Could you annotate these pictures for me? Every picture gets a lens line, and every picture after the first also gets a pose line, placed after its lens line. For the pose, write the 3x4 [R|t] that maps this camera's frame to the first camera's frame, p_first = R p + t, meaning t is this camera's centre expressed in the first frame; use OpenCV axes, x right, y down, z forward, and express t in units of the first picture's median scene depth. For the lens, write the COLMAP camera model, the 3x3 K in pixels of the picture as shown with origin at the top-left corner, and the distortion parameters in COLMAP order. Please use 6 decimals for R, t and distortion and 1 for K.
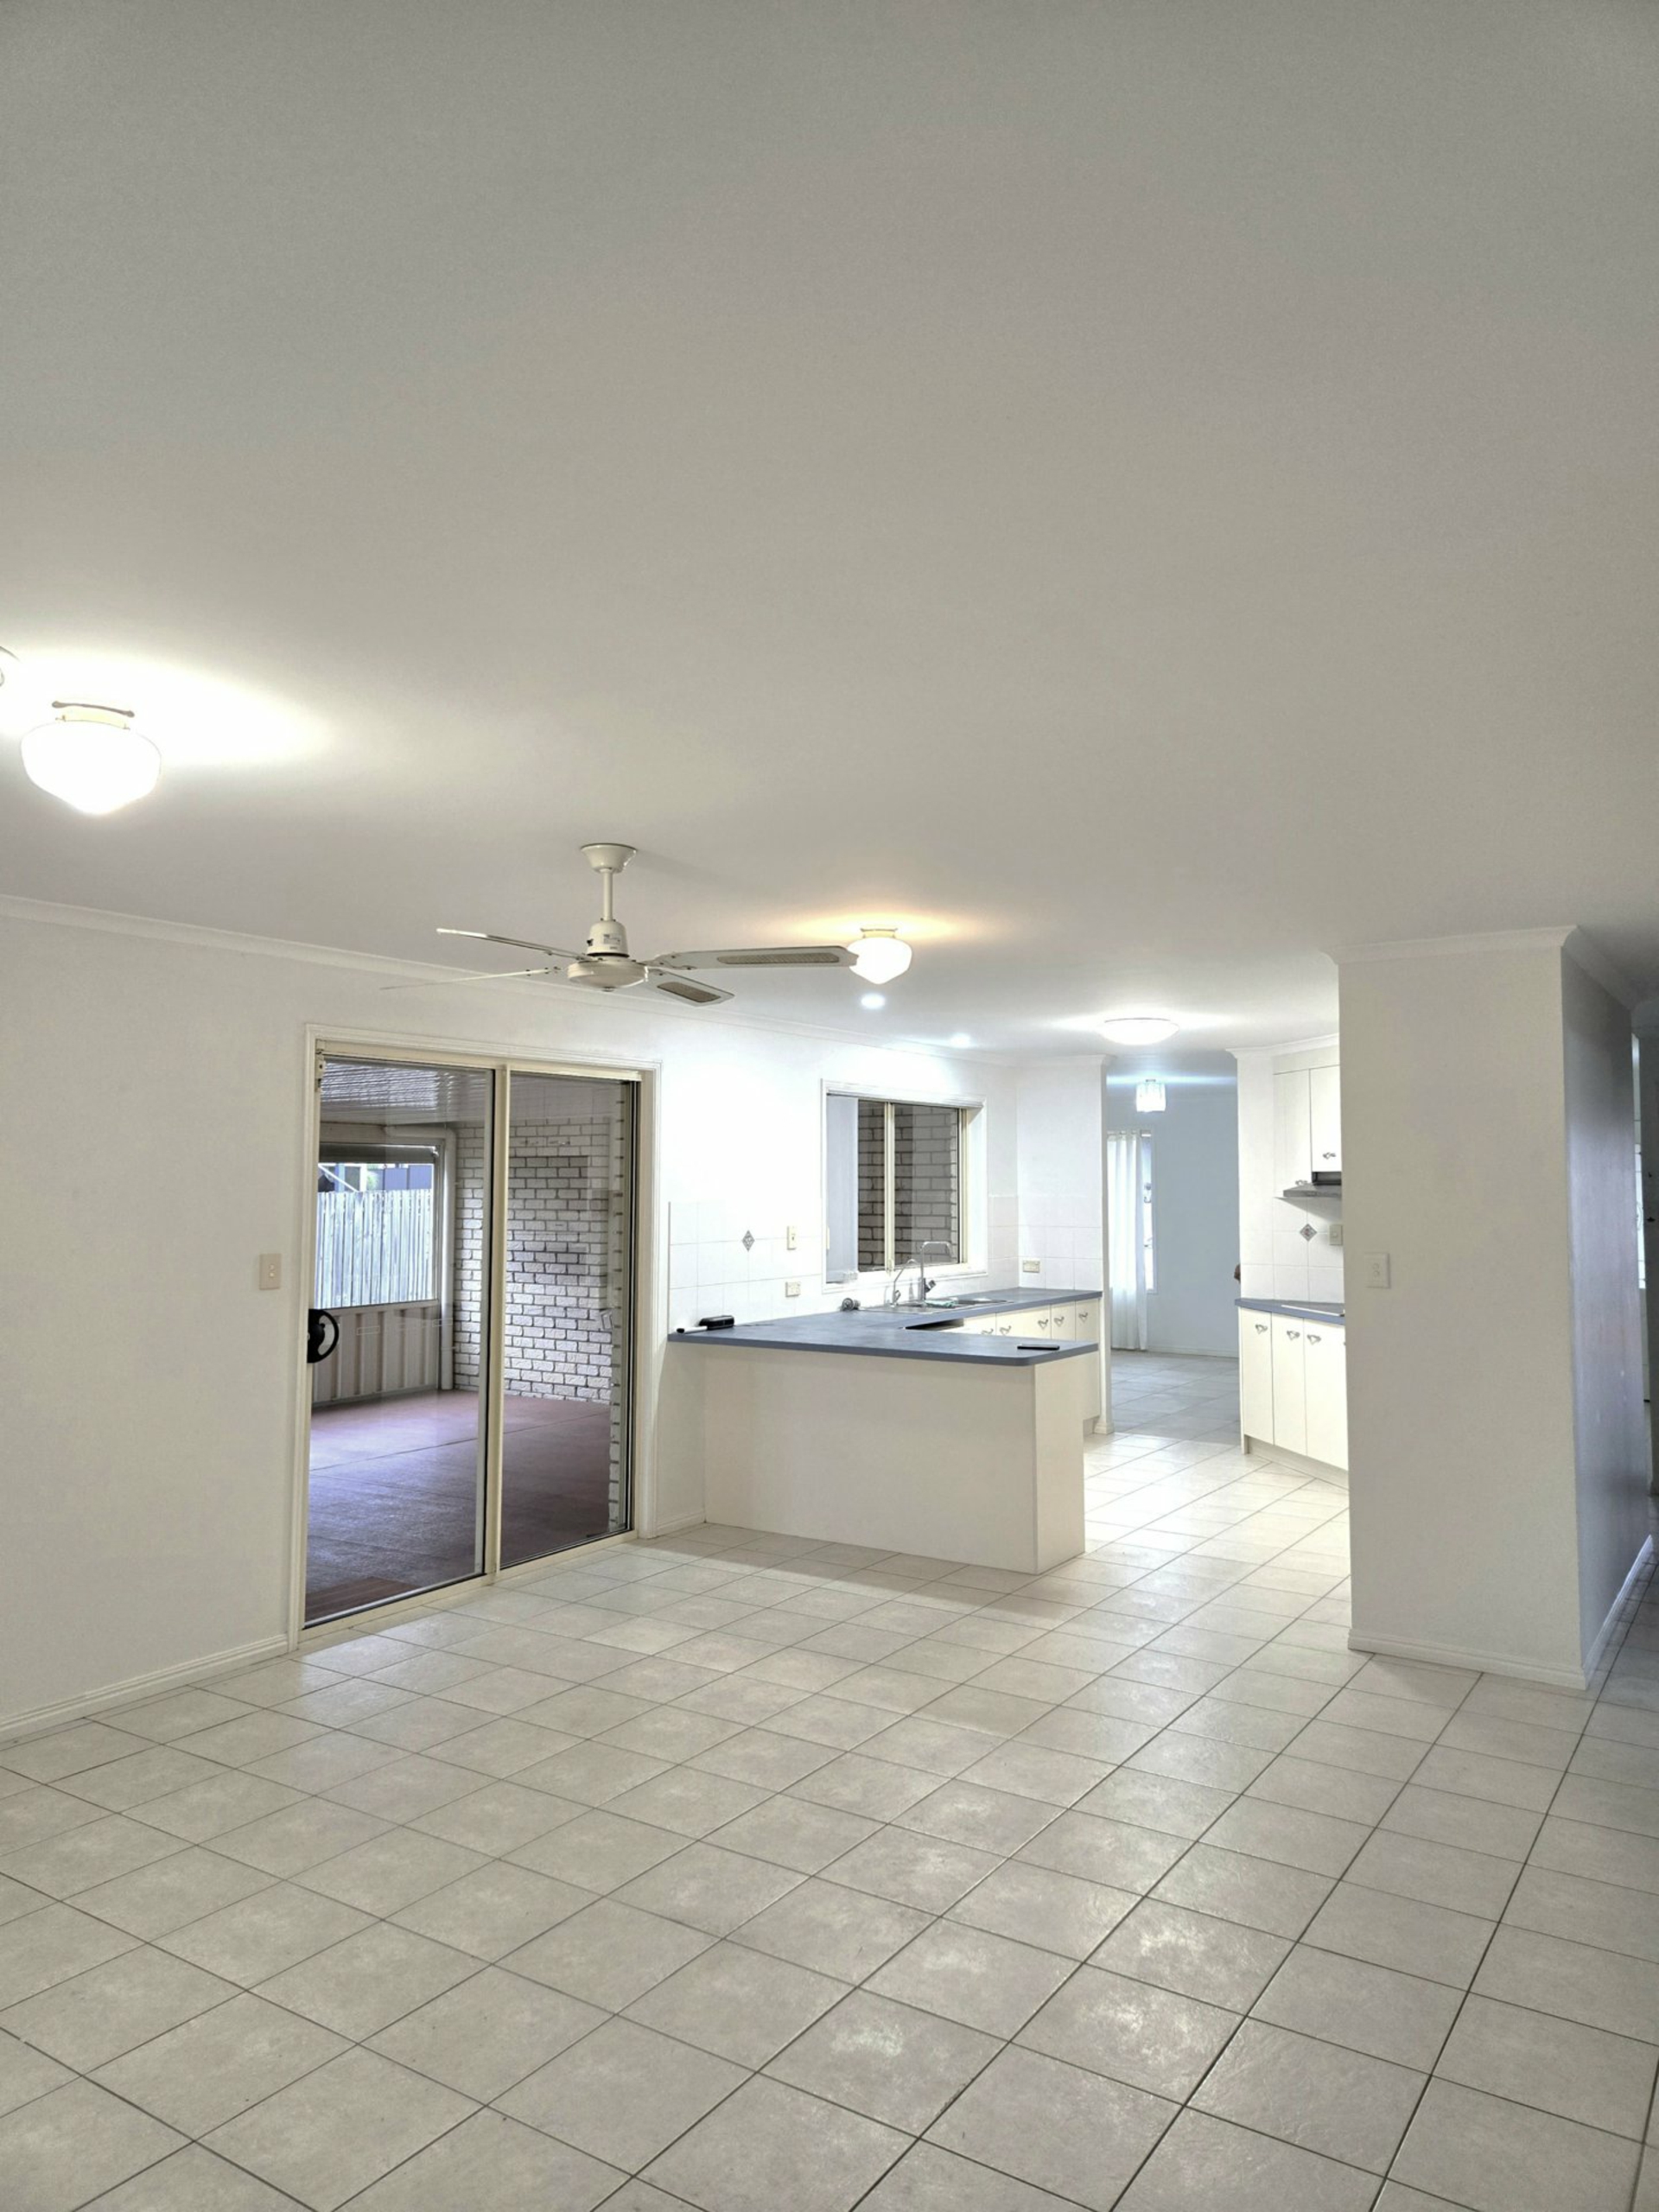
lens RADIAL K [[1475.1, 0, 802.0], [0, 1475.1, 1099.1], [0, 0, 1]] dist [0.061697, -0.053974]
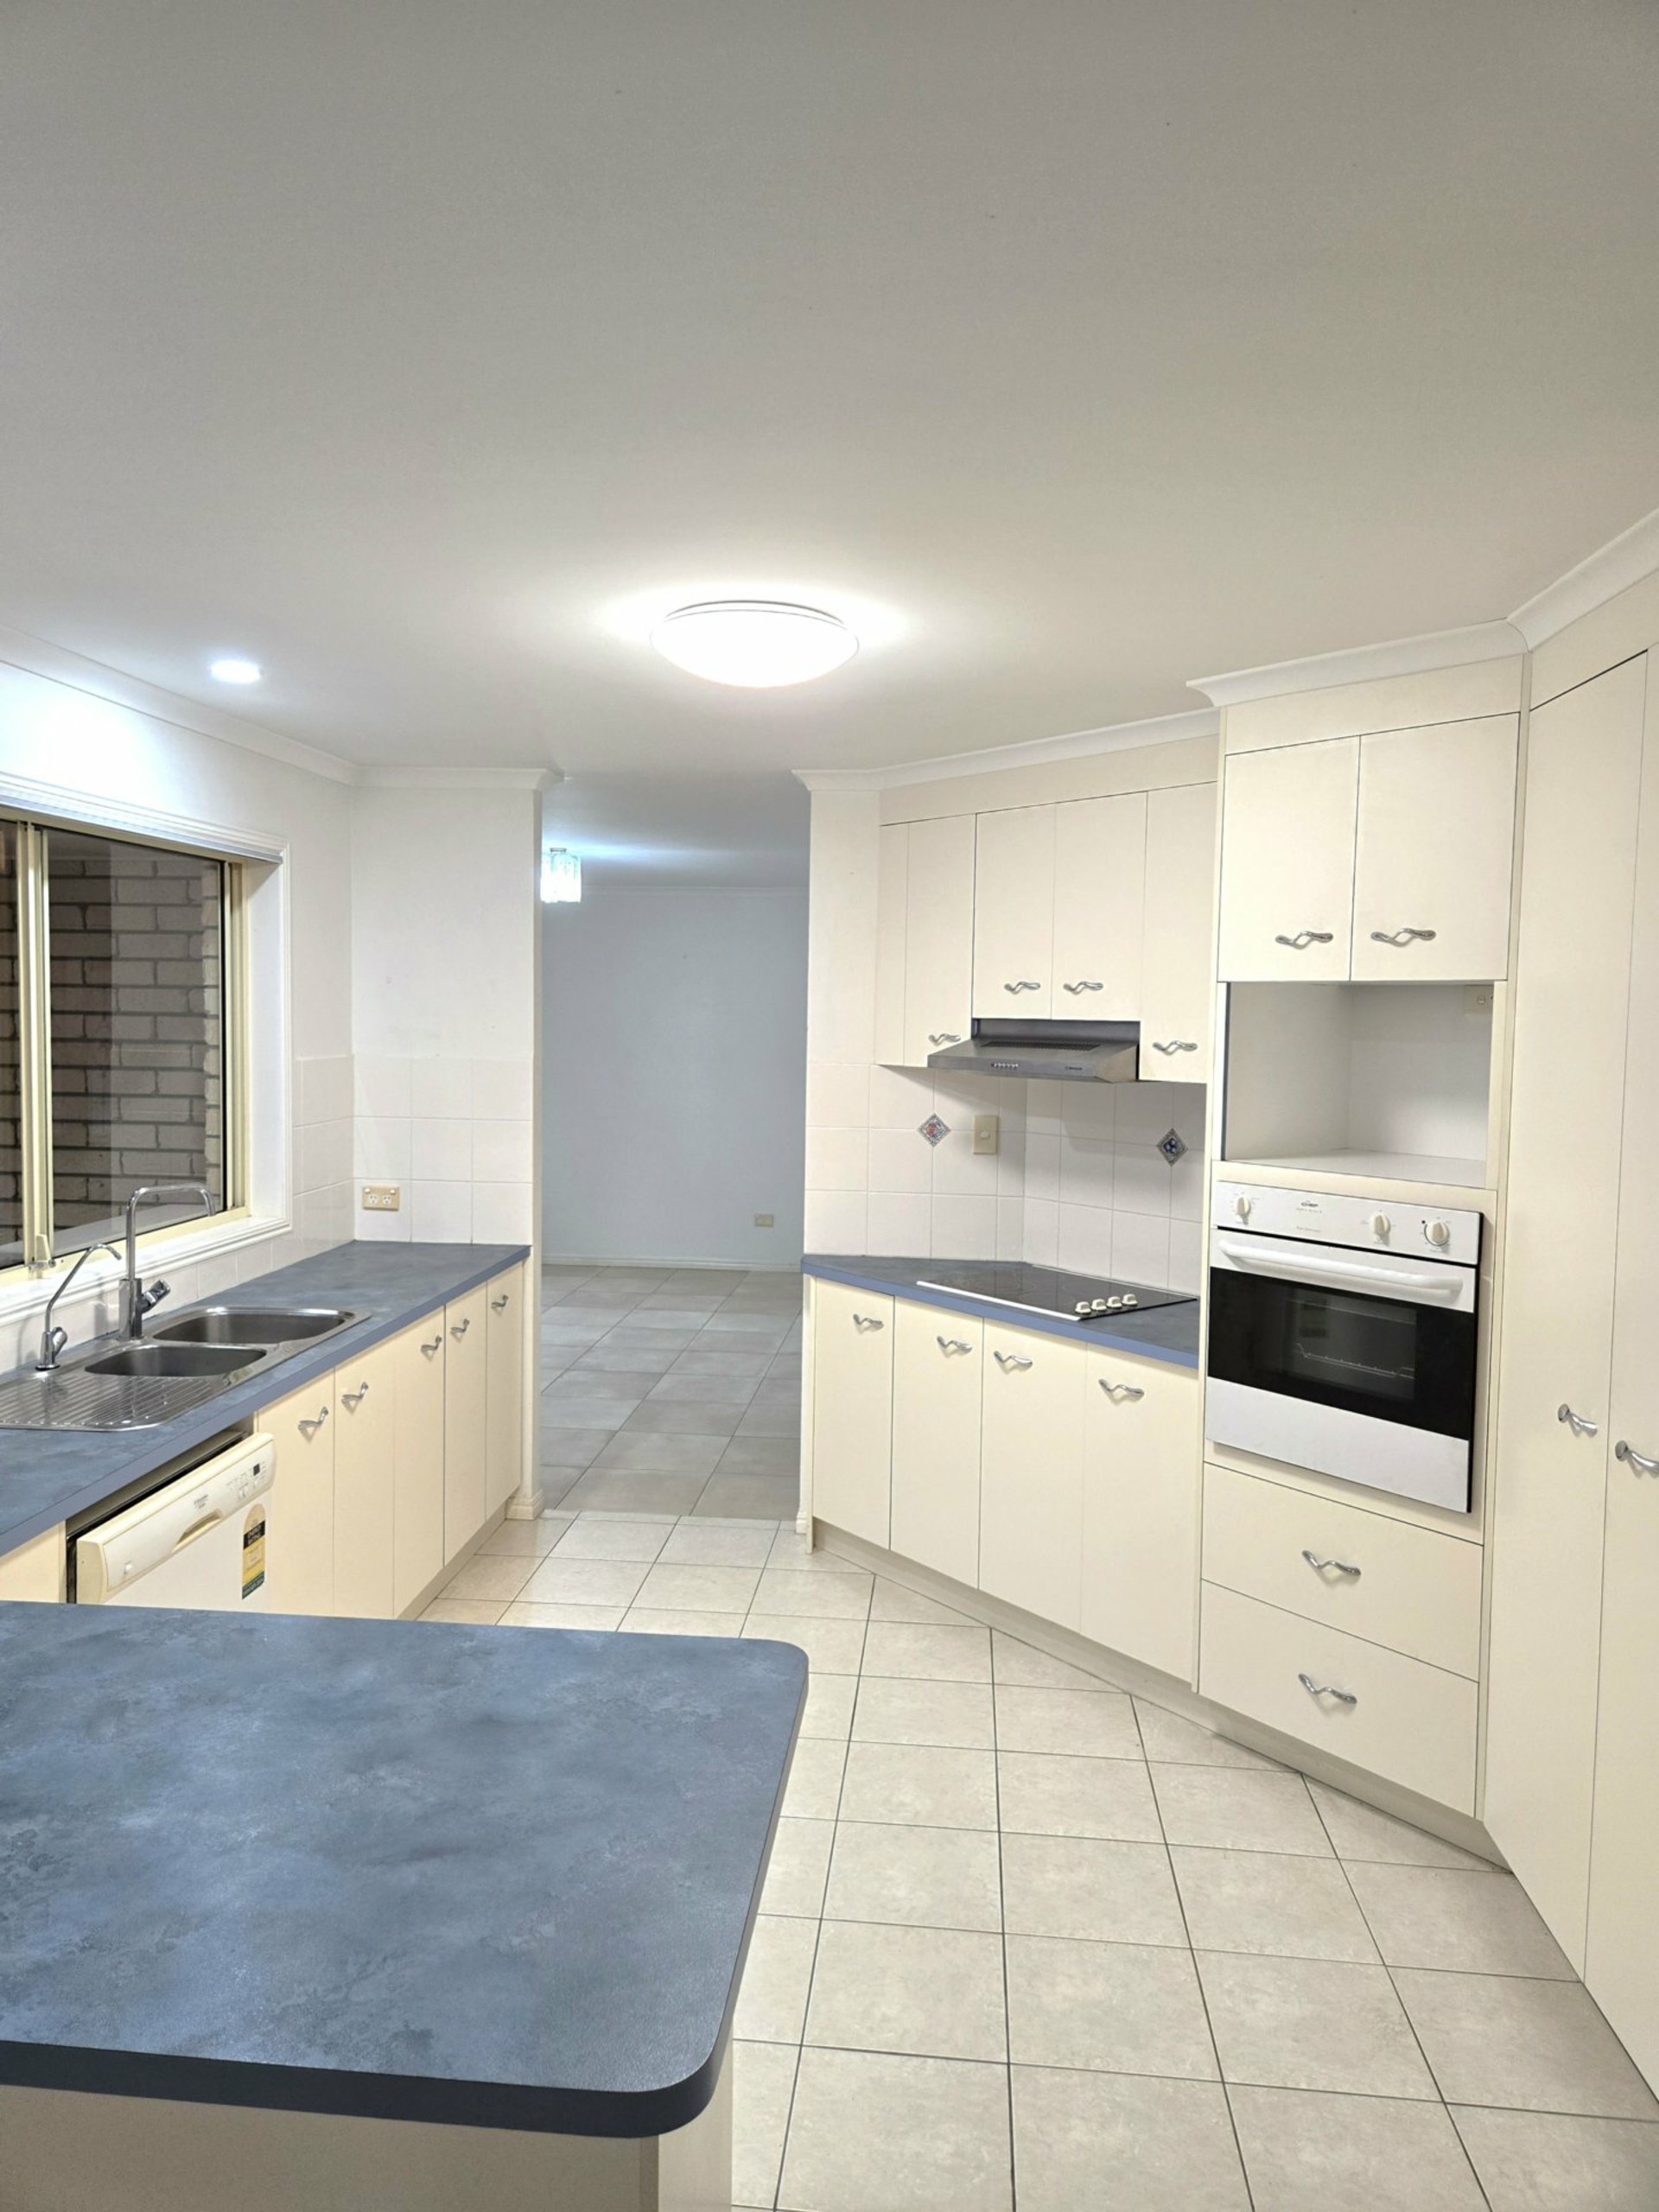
lens RADIAL K [[1475.1, 0, 802.0], [0, 1475.1, 1099.1], [0, 0, 1]] dist [0.061697, -0.053974]
pose [[0.879960, -0.017464, 0.474727, 0.046064], [-0.039489, 0.993176, 0.109734, 0.021147], [-0.473404, -0.115308, 0.873266, 0.521885]]
